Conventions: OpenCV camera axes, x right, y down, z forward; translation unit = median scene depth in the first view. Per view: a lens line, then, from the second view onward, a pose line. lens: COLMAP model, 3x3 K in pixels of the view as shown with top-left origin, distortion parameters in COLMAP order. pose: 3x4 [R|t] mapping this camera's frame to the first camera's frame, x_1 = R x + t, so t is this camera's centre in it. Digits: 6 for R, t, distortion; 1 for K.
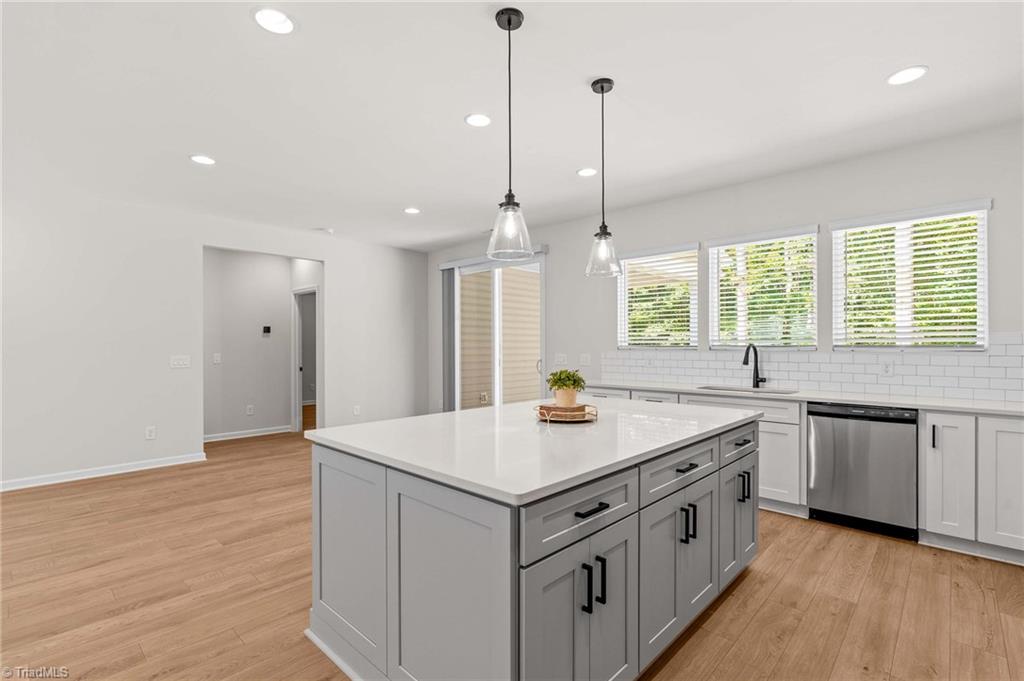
lens RADIAL K [[471.9, 0, 513.2], [0, 471.9, 350.8], [0, 0, 1]] dist [-0.005454, 0.003325]
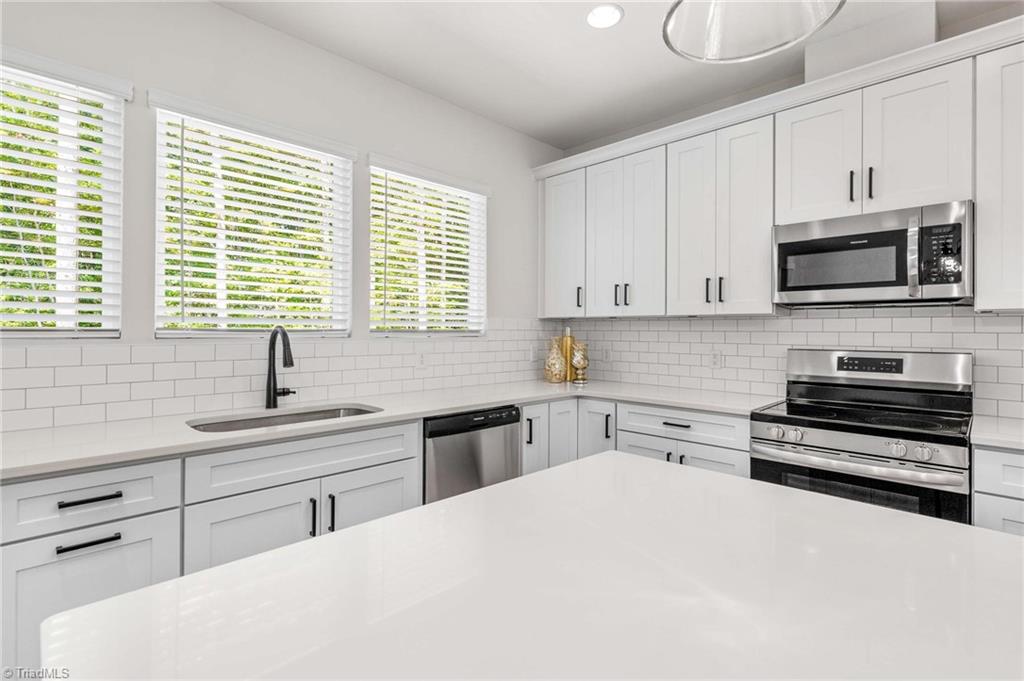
lens RADIAL K [[471.9, 0, 503.1], [0, 471.9, 331.1], [0, 0, 1]] dist [-0.005454, 0.003325]
pose [[0.029956, -0.000813, 0.999551, -0.013135], [0.004884, 0.999988, 0.000667, -0.009308], [-0.999539, 0.004861, 0.029959, 0.829318]]
